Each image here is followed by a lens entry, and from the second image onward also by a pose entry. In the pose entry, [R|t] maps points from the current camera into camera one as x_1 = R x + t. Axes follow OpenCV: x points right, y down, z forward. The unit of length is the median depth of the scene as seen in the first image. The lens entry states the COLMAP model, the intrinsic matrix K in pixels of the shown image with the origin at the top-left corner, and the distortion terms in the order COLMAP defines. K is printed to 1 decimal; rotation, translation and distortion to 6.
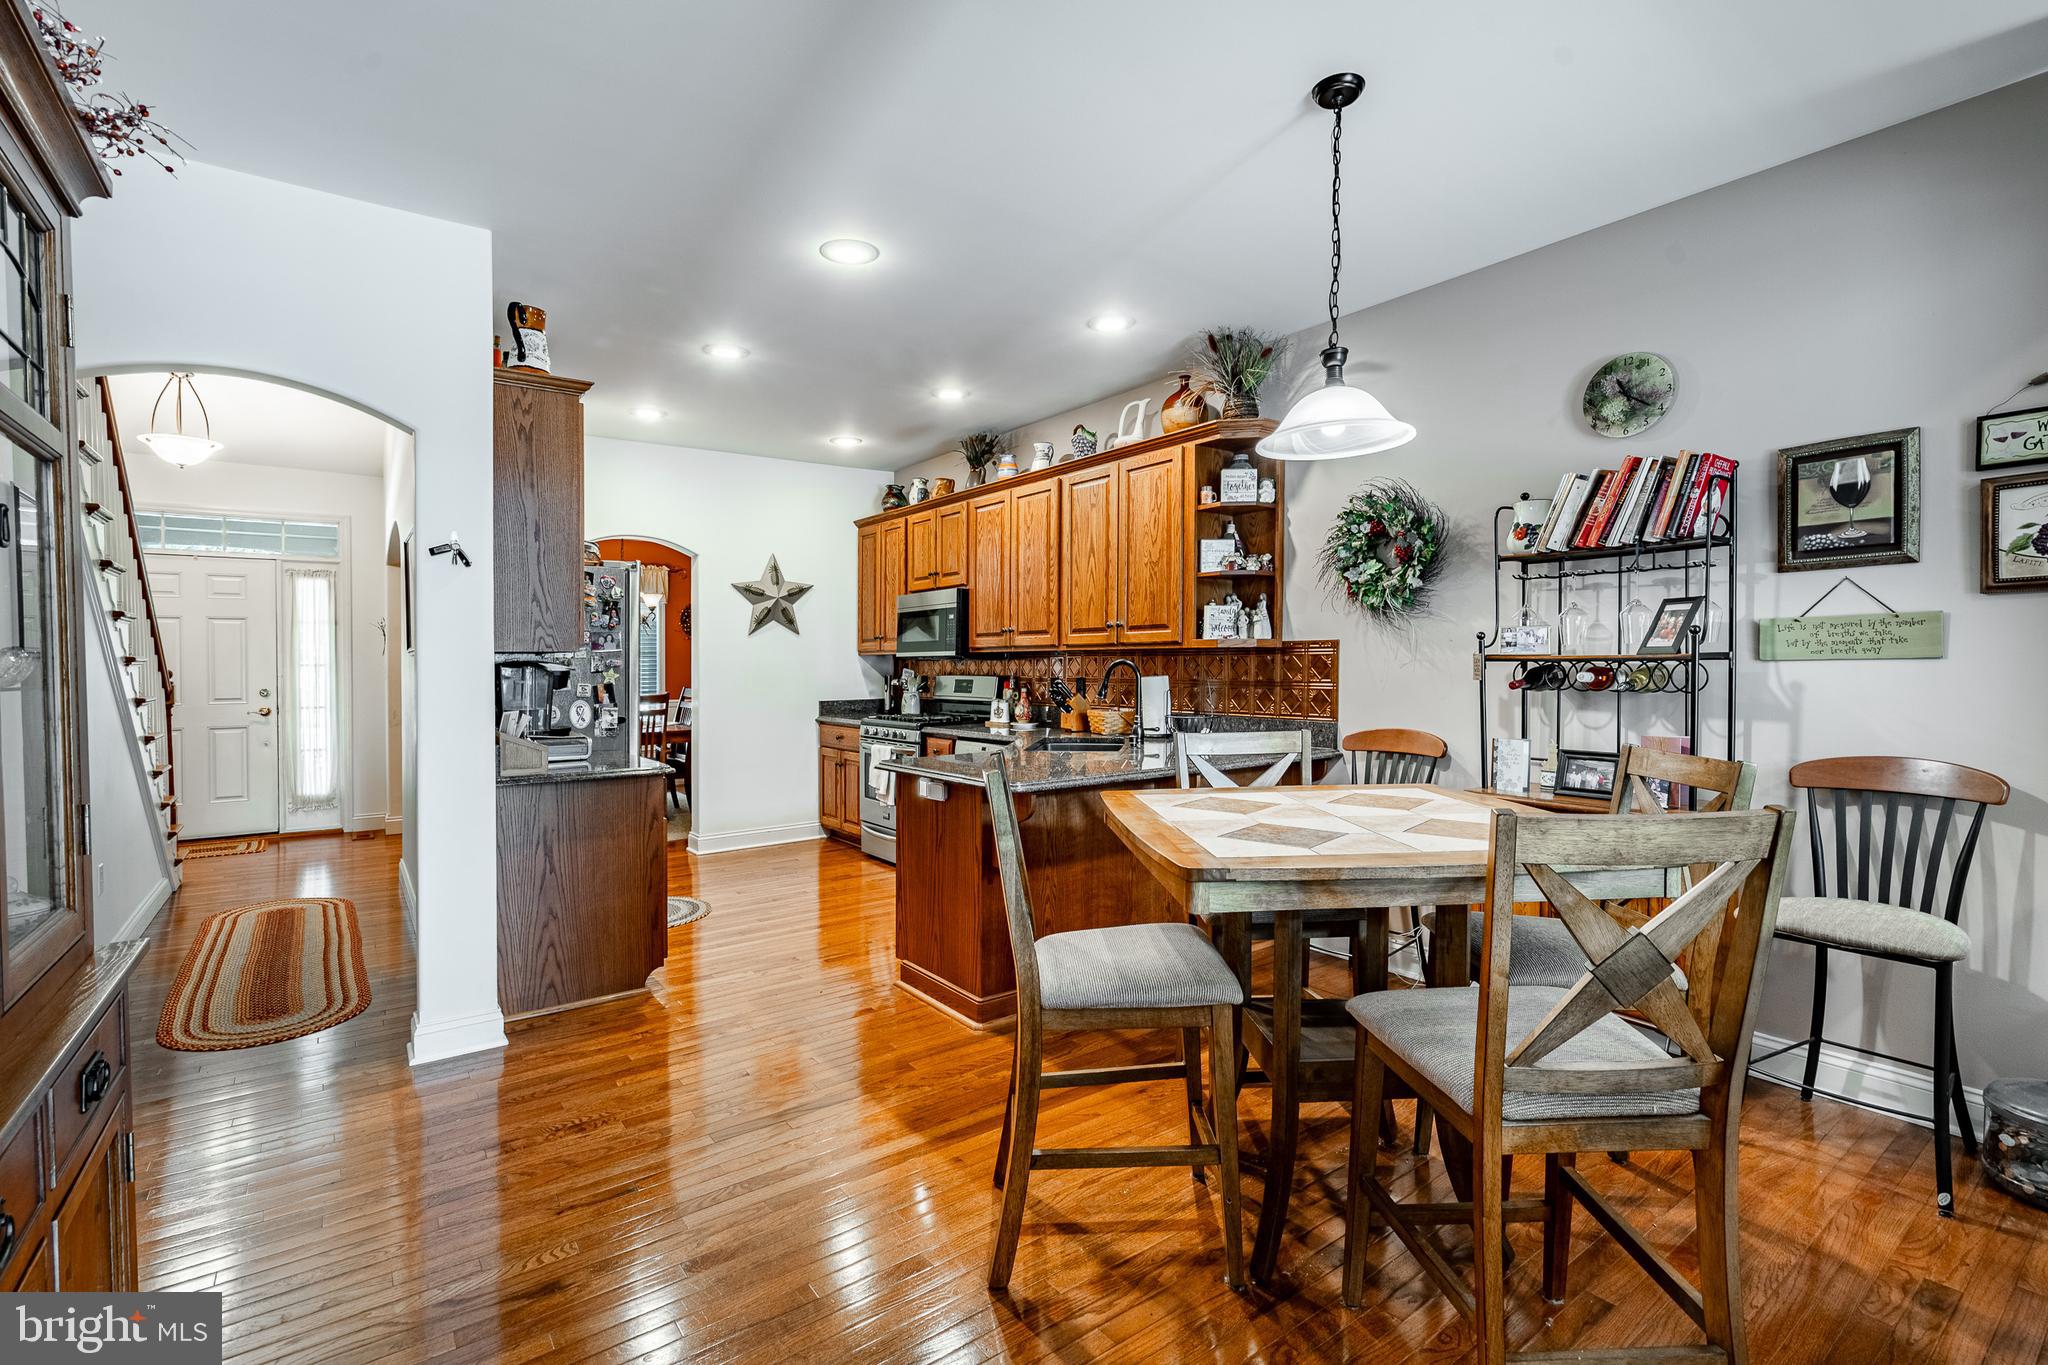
lens RADIAL K [[905.1, 0, 1033.3], [0, 905.1, 606.7], [0, 0, 1]] dist [-0.016954, 0.000039]
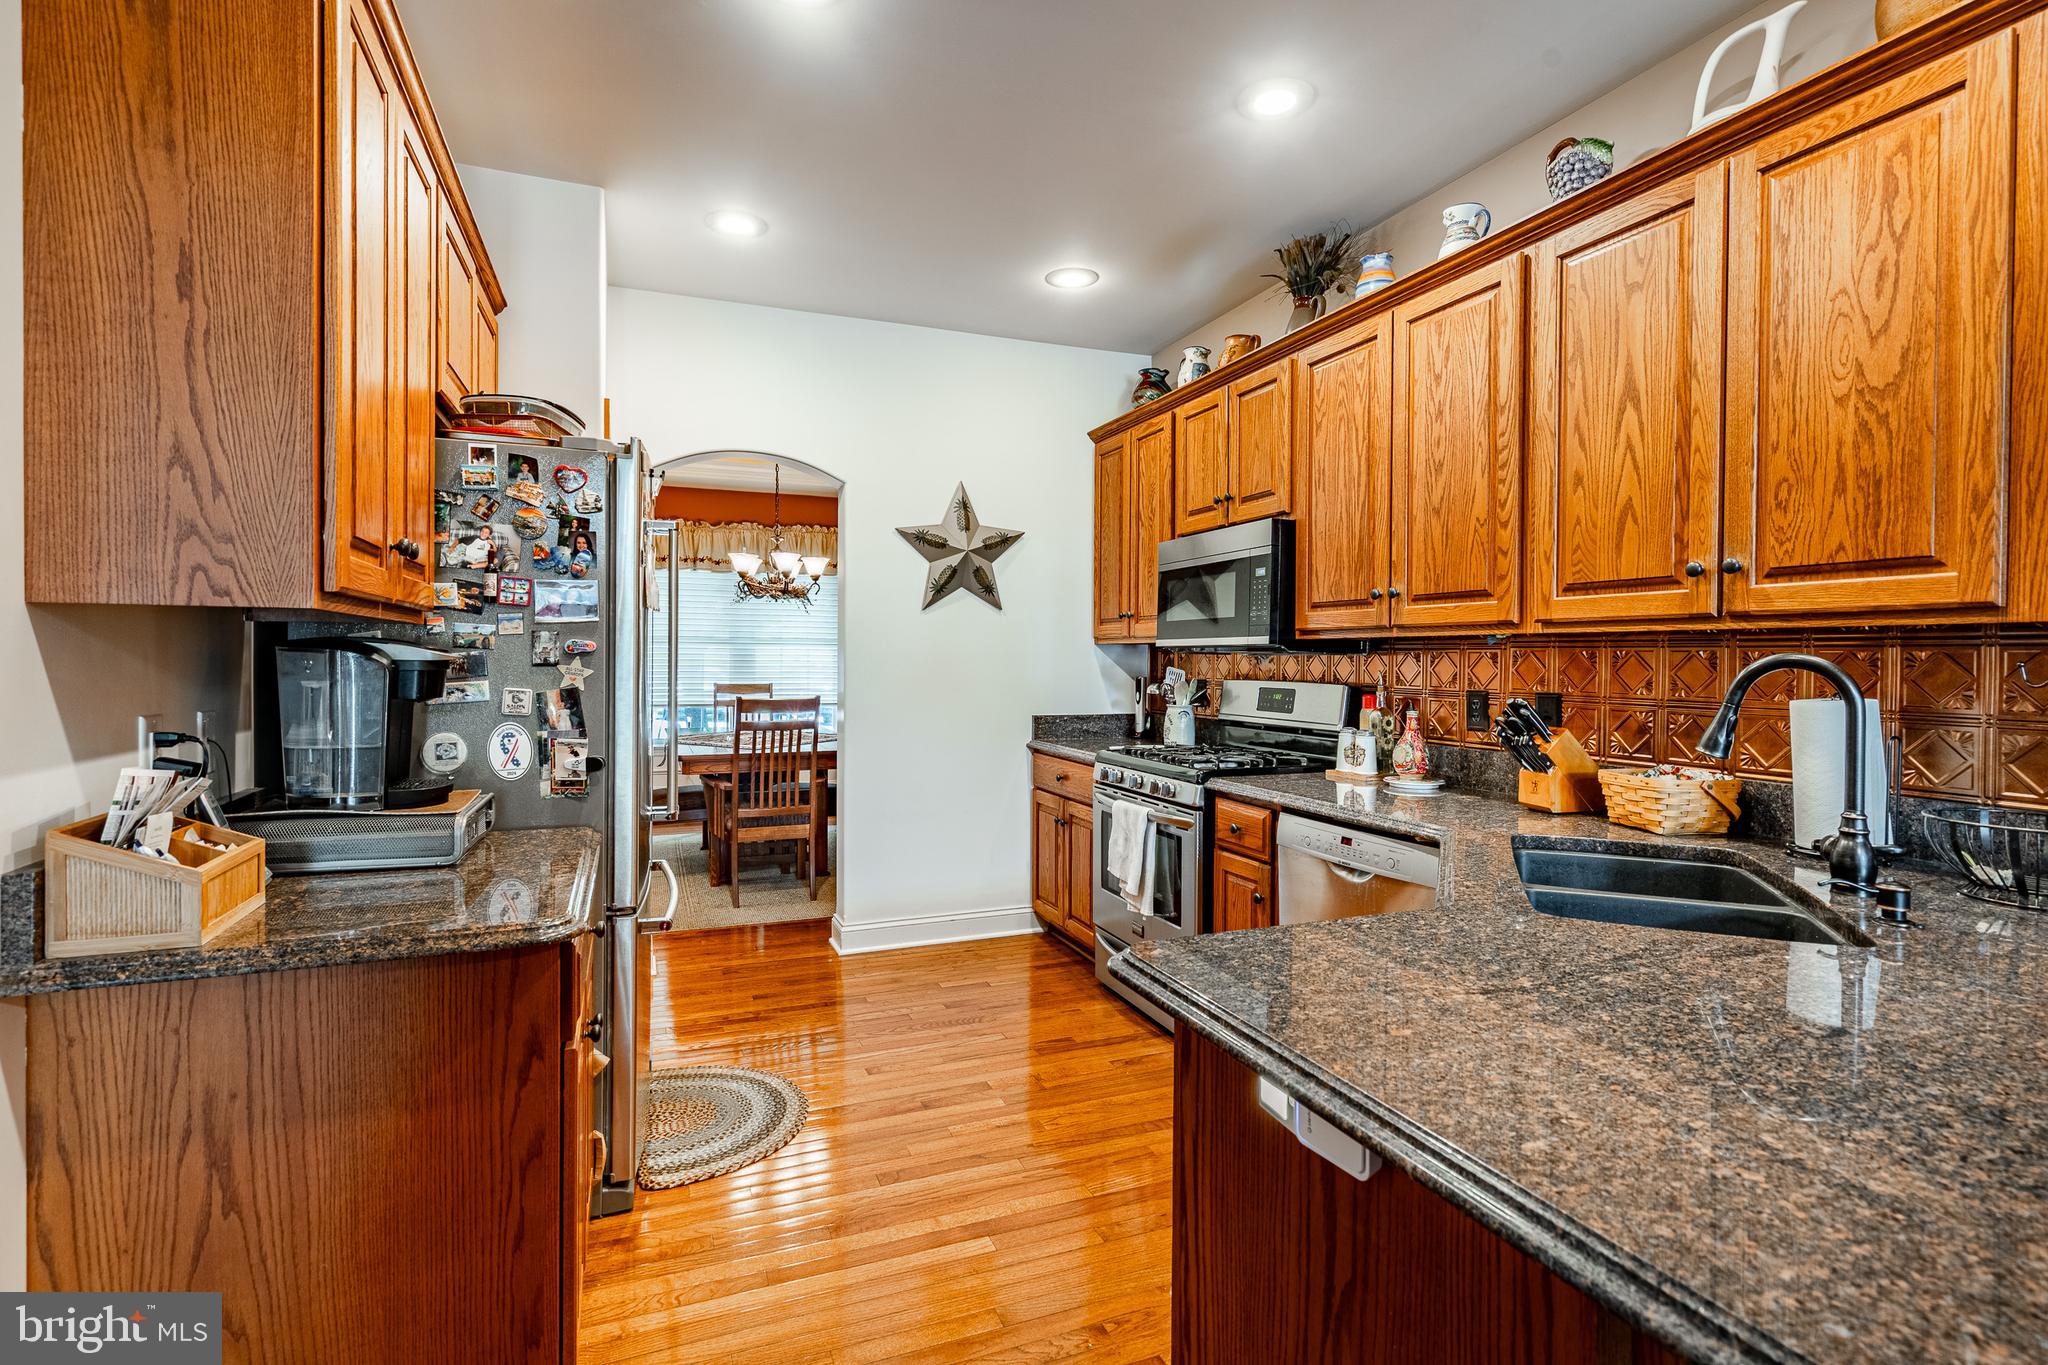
lens RADIAL K [[1007.5, 0, 1022.8], [0, 1007.5, 649.5], [0, 0, 1]] dist [0.000328, 0.000158]
pose [[0.963086, 0.013034, -0.268877, -0.064117], [0.000969, 0.998653, 0.051884, 0.025307], [0.269191, -0.050229, 0.961776, 0.378706]]
